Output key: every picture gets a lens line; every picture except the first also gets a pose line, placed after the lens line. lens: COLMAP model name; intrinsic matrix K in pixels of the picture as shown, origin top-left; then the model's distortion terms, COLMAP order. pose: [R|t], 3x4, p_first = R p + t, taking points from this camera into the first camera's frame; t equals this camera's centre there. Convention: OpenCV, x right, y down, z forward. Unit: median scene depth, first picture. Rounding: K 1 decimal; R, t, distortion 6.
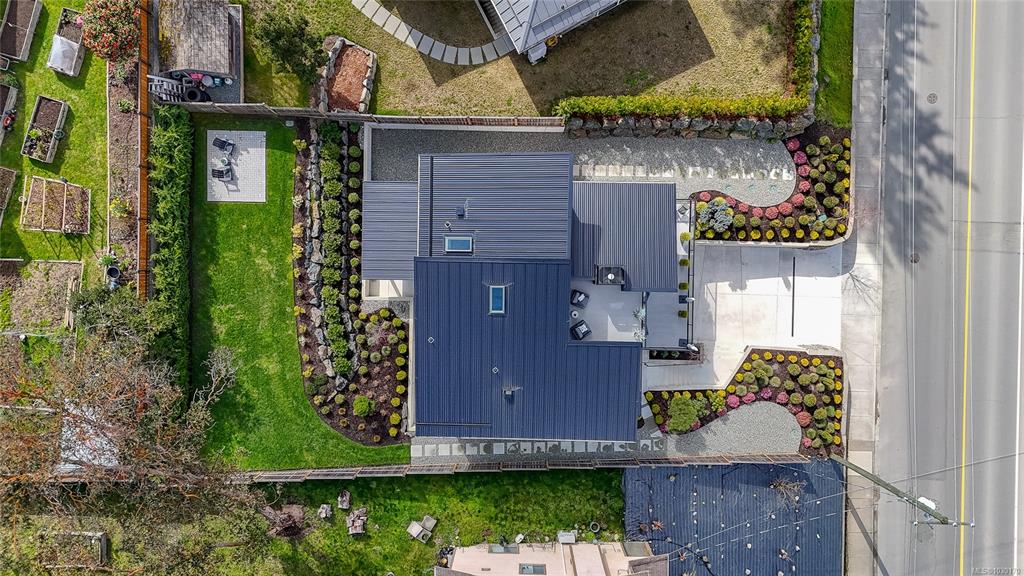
lens RADIAL K [[703.0, 0, 522.5], [0, 703.0, 289.3], [0, 0, 1]] dist [0.038519, 0.000285]
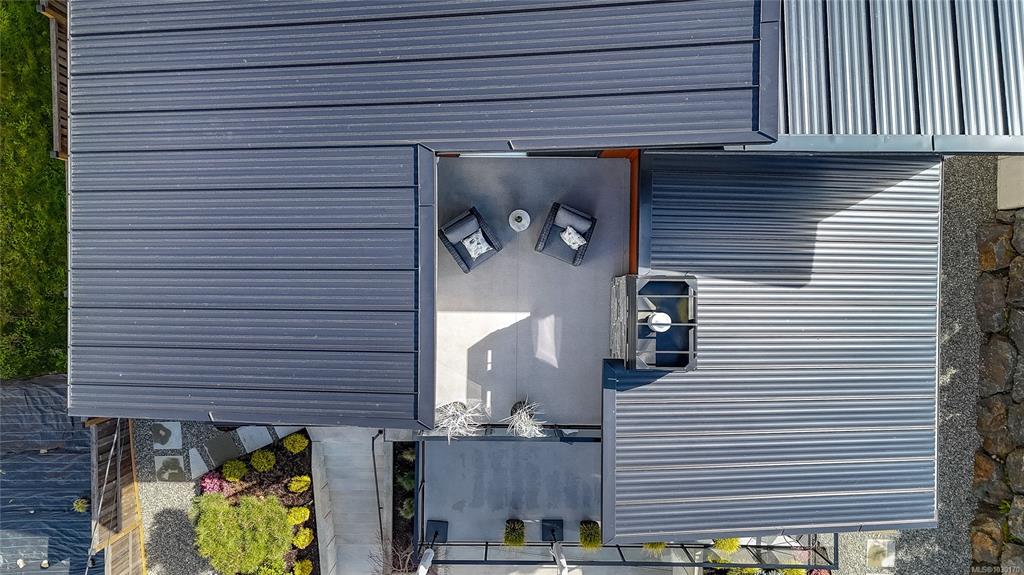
lens RADIAL K [[703.0, 0, 522.5], [0, 703.0, 288.8], [0, 0, 1]] dist [0.038519, 0.000285]
pose [[0.008503, 0.999898, 0.011466, 0.093762], [-0.999382, 0.008889, -0.033999, 0.041833], [-0.034097, -0.011170, 0.999356, 0.617910]]
